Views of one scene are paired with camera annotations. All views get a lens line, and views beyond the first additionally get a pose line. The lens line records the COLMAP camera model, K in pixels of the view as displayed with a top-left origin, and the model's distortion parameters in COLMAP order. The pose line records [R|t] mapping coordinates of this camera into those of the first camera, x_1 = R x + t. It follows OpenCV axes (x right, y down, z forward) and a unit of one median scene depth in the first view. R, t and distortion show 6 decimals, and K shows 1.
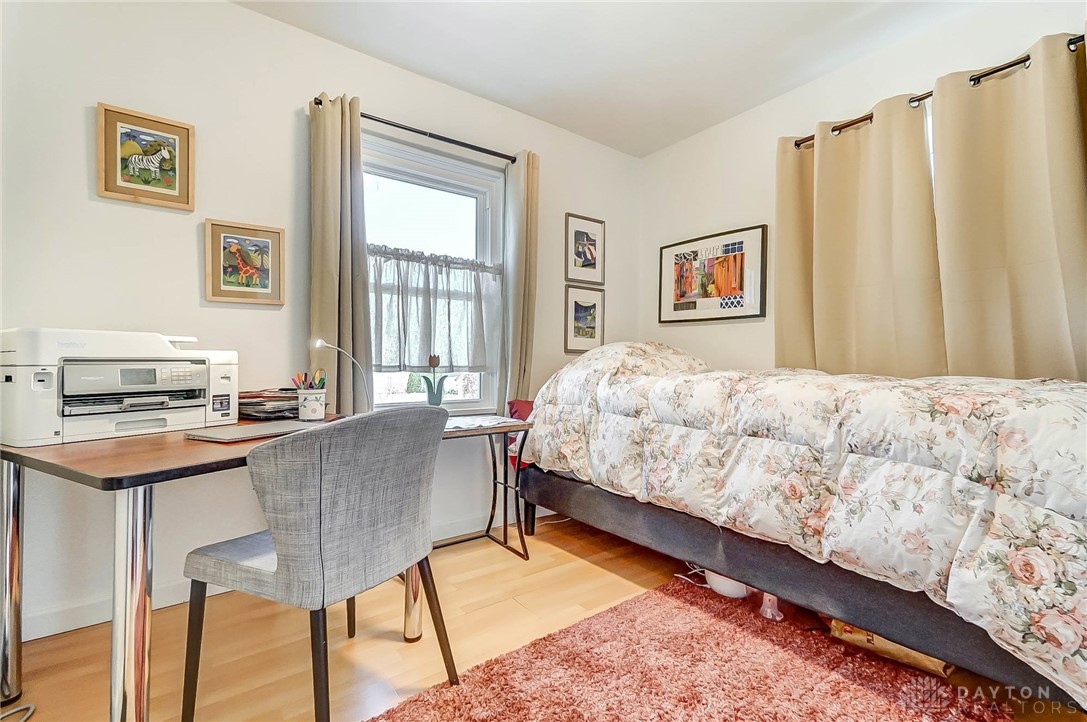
lens RADIAL K [[469.7, 0, 531.9], [0, 469.7, 363.6], [0, 0, 1]] dist [0.018641, -0.000586]
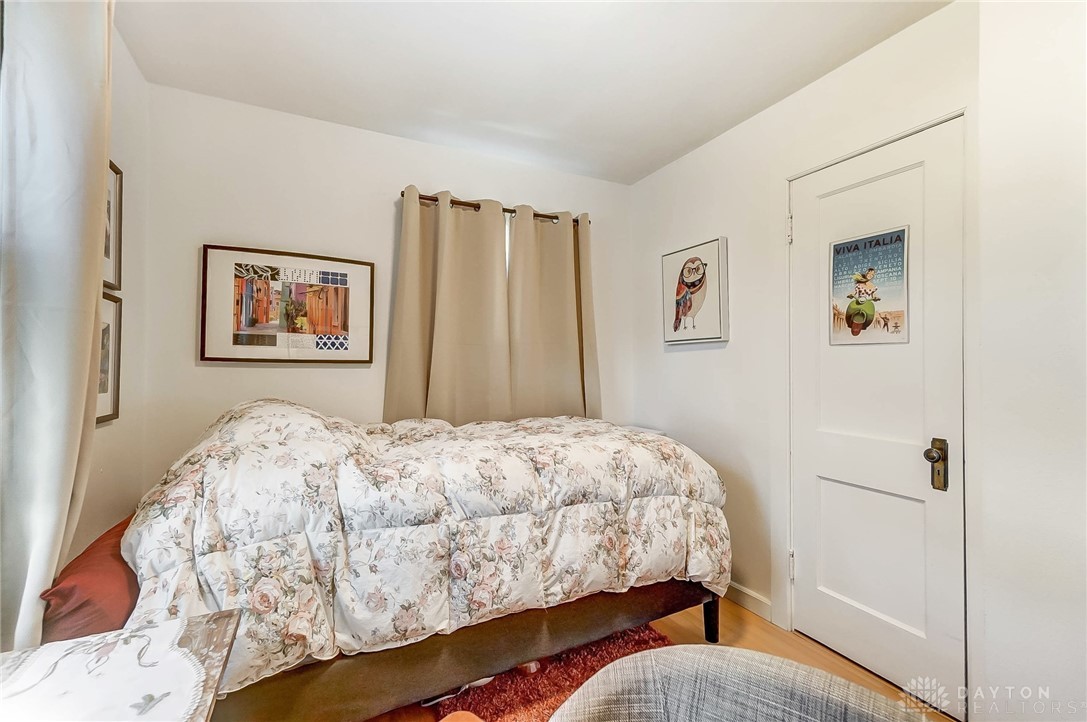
lens RADIAL K [[469.7, 0, 537.2], [0, 469.7, 359.0], [0, 0, 1]] dist [0.018641, -0.000586]
pose [[0.177706, 0.007322, 0.984056, -0.476141], [0.002648, 0.999965, -0.007918, -0.134711], [-0.984080, 0.004013, 0.177681, 0.707437]]
